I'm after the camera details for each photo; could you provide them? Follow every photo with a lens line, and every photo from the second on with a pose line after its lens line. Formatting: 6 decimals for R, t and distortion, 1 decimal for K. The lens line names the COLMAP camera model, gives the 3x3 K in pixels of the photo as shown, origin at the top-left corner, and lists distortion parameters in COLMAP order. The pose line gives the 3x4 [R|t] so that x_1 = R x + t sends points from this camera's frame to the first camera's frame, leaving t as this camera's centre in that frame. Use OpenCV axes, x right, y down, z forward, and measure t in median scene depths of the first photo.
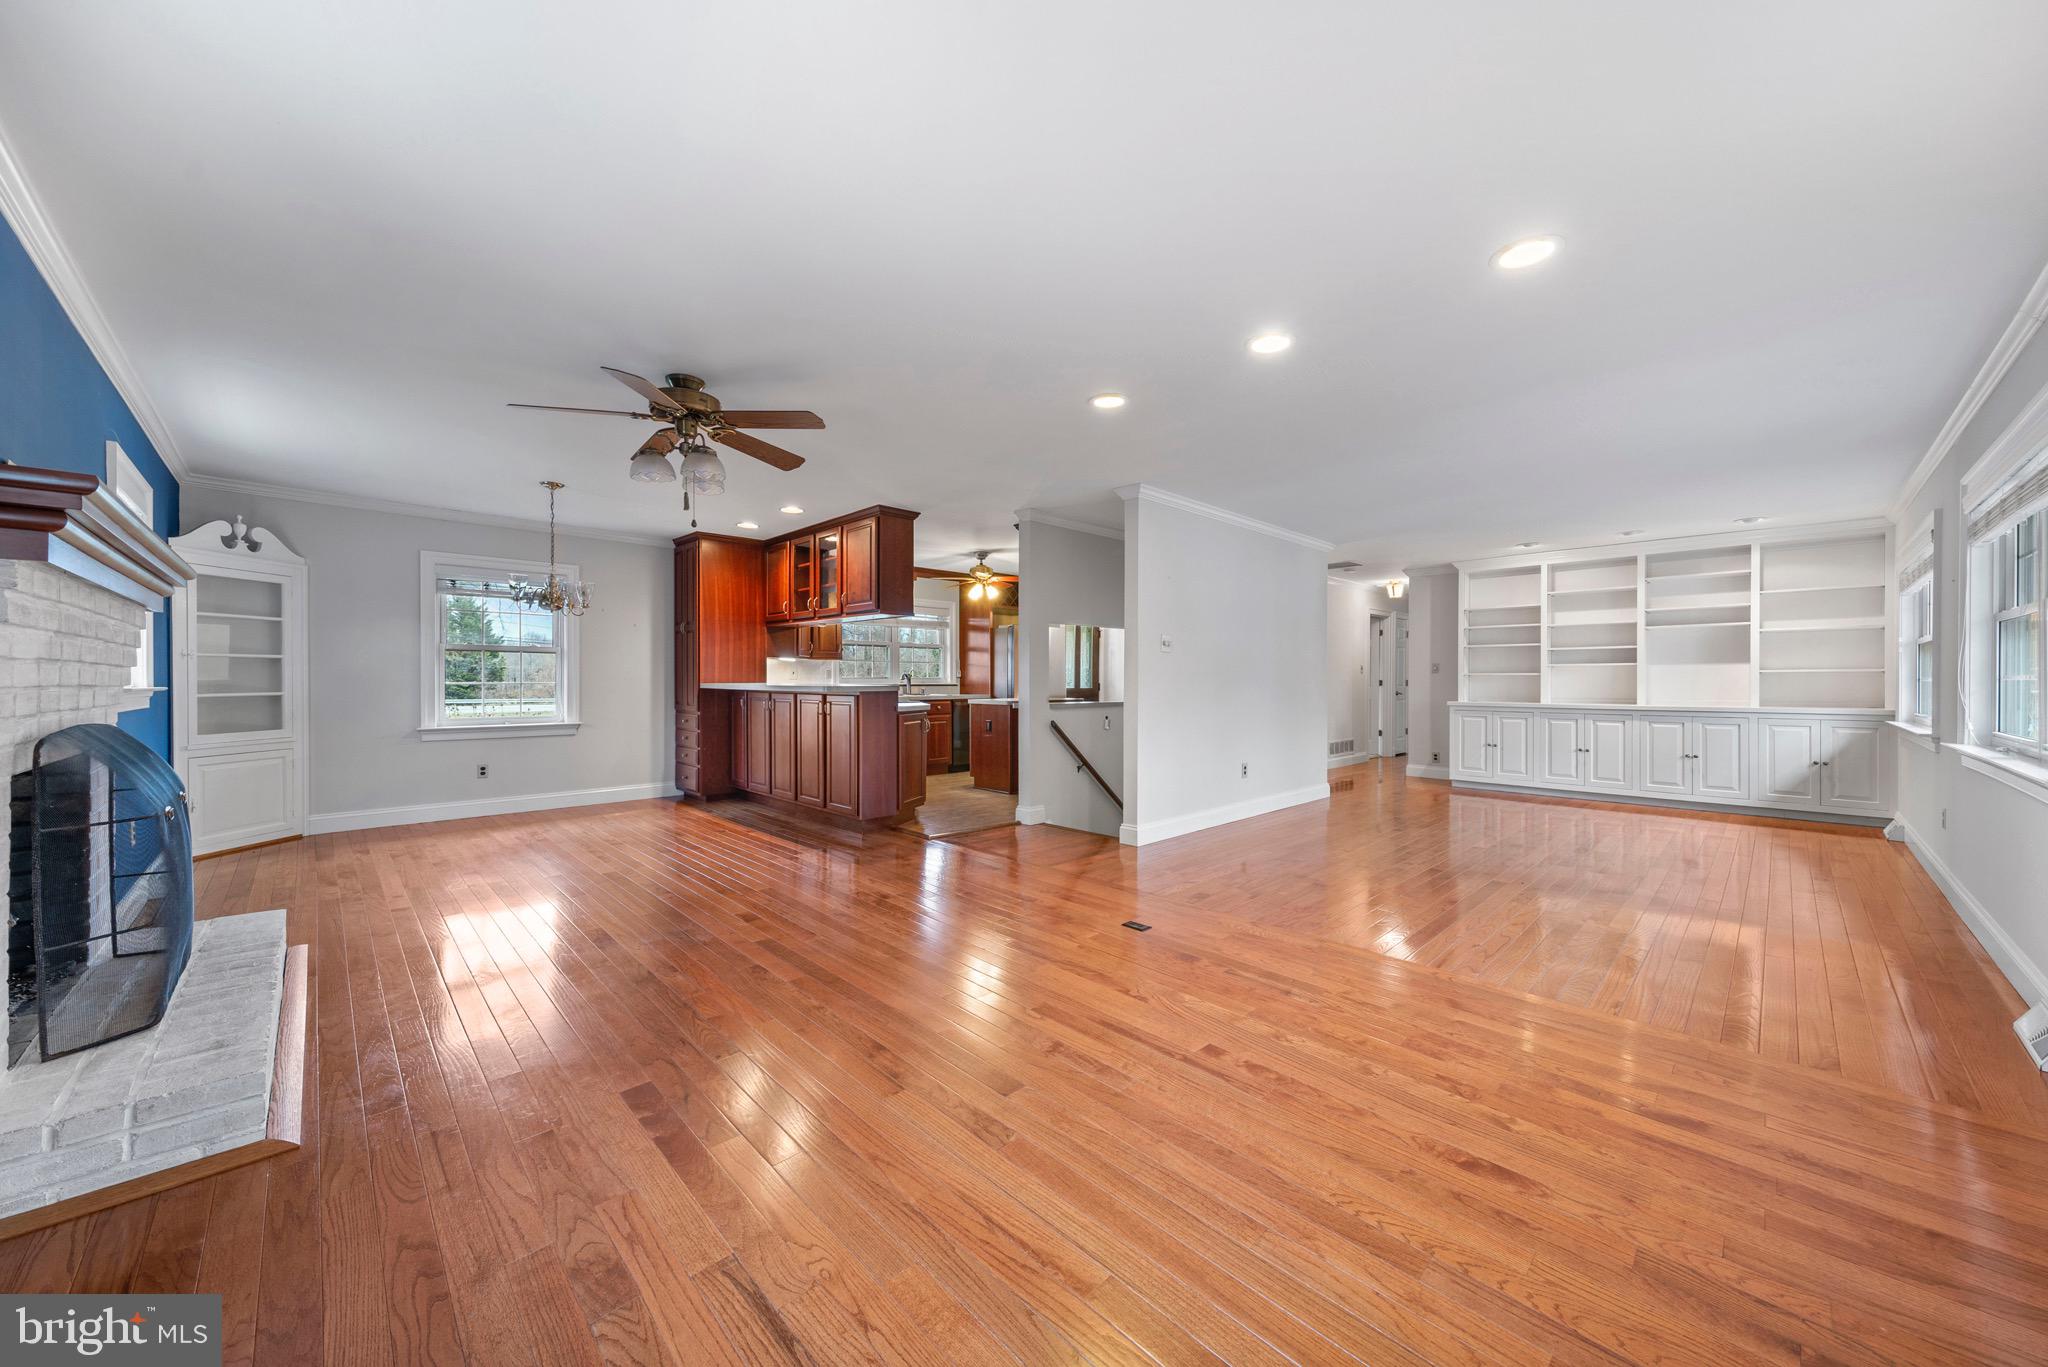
lens RADIAL K [[670.3, 0, 1018.9], [0, 670.3, 679.3], [0, 0, 1]] dist [0.001998, 0.000053]
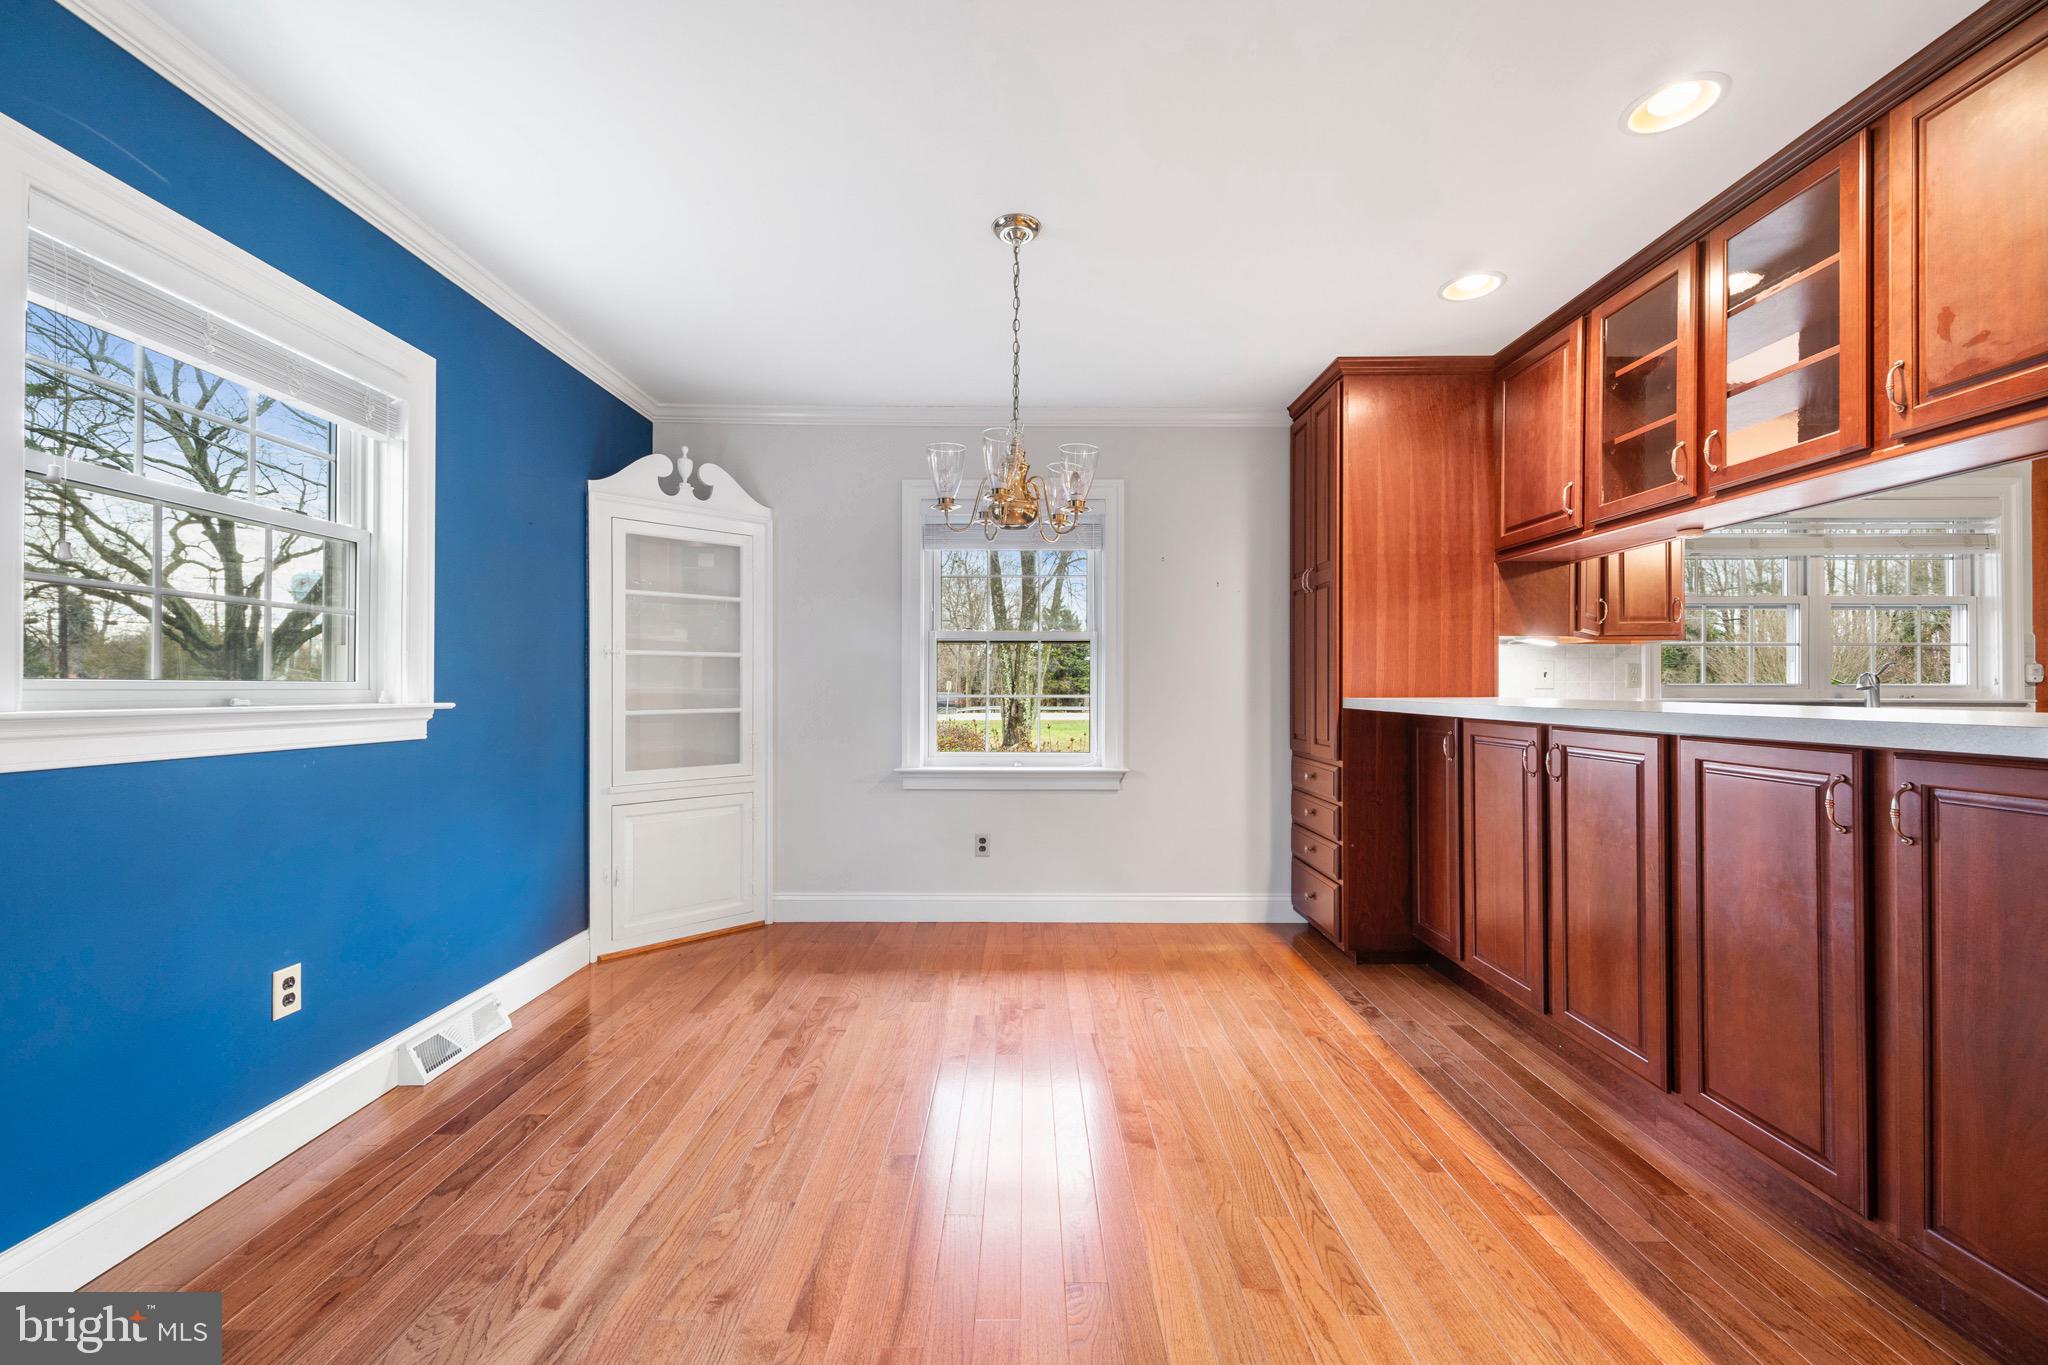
lens RADIAL K [[786.9, 0, 1012.0], [0, 786.9, 688.3], [0, 0, 1]] dist [0.000456, 0.000008]
pose [[0.685201, 0.000849, -0.728354, -0.234794], [-0.000918, 1.000000, 0.000301, -0.000677], [0.728354, 0.000462, 0.685201, 0.459173]]
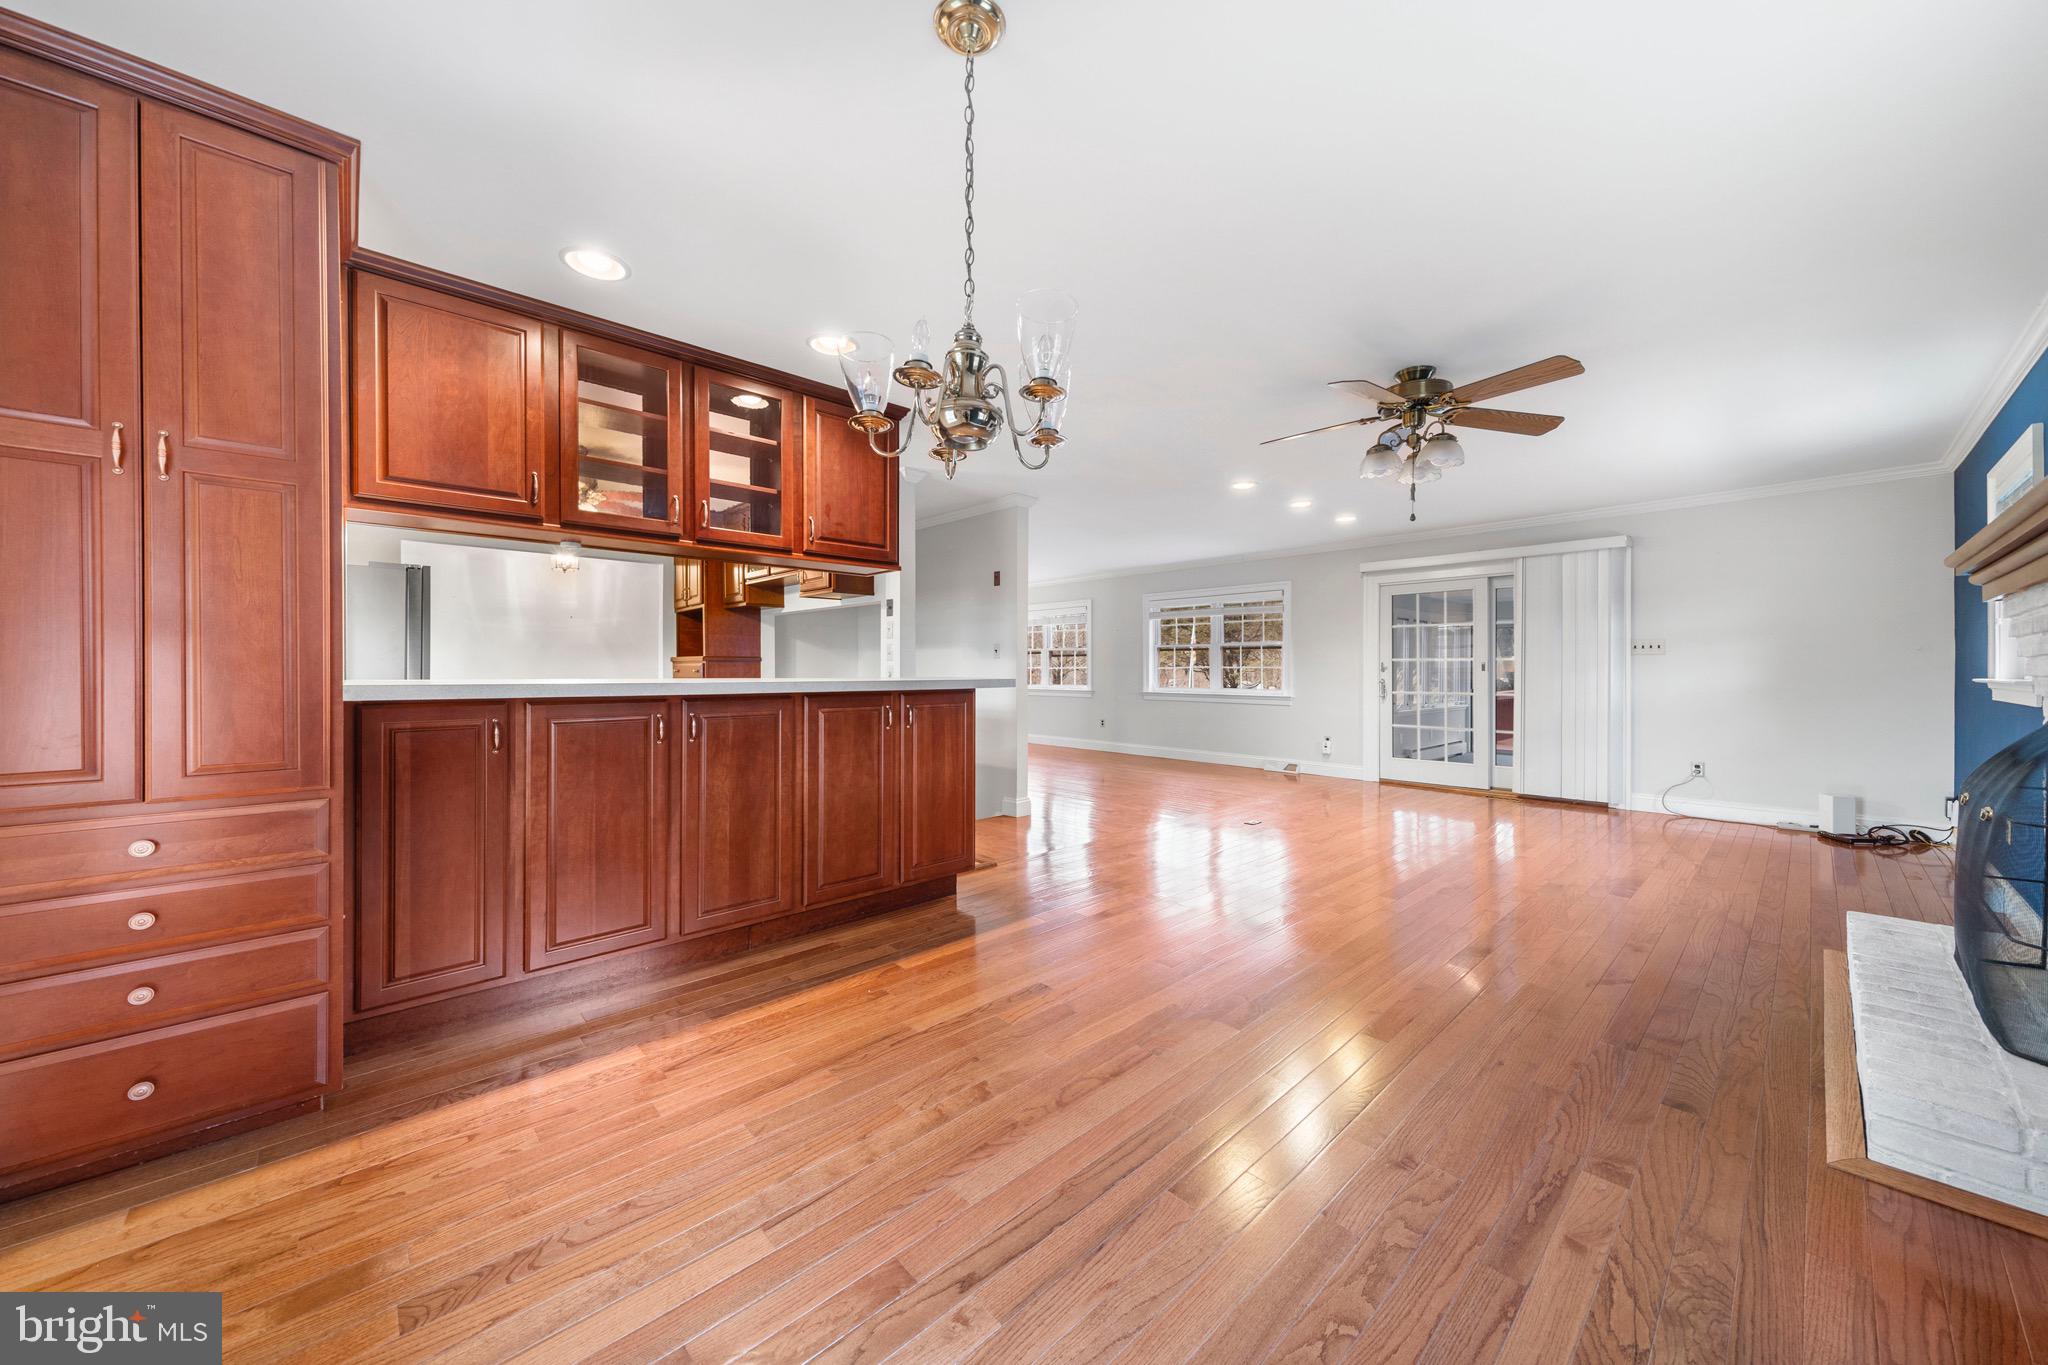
lens RADIAL K [[670.3, 0, 1018.9], [0, 670.3, 678.3], [0, 0, 1]] dist [0.001998, 0.000053]
pose [[0.091906, -0.014853, 0.995657, -0.683655], [0.000225, 0.999889, 0.014896, -0.001201], [-0.995768, -0.001145, 0.091899, 0.658018]]
